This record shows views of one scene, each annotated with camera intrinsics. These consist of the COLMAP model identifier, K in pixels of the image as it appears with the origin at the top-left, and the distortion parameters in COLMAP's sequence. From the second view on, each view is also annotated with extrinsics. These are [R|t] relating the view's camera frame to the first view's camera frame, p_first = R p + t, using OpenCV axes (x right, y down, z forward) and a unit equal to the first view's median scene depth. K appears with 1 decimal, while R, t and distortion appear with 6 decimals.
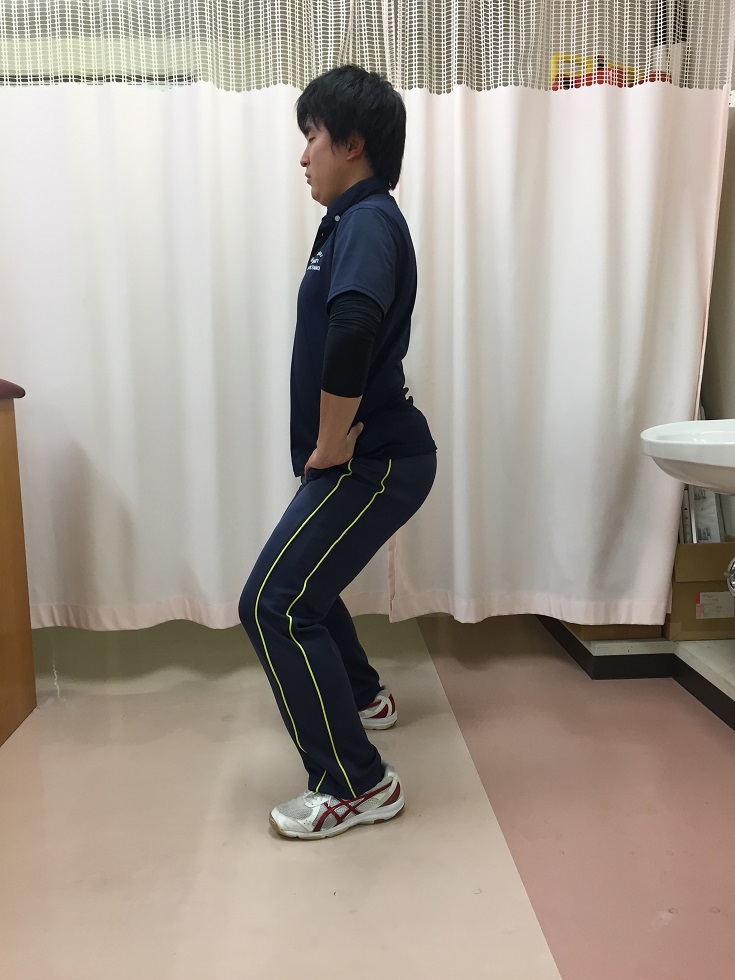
lens RADIAL K [[823.6, 0, 379.9], [0, 823.6, 484.9], [0, 0, 1]] dist [0.031584, -0.079141]
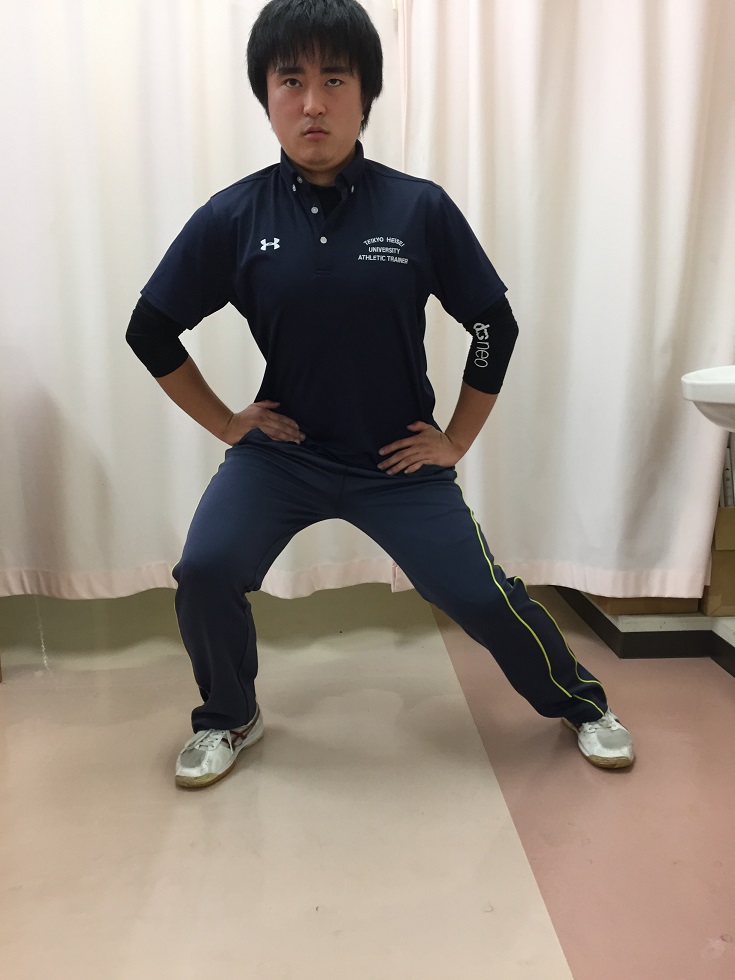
lens RADIAL K [[823.6, 0, 373.7], [0, 823.6, 488.1], [0, 0, 1]] dist [0.031584, -0.079141]
pose [[0.999692, 0.004758, -0.024345, 0.011811], [-0.003997, 0.999505, 0.031201, 0.024611], [0.024482, -0.031094, 0.999217, 0.105540]]
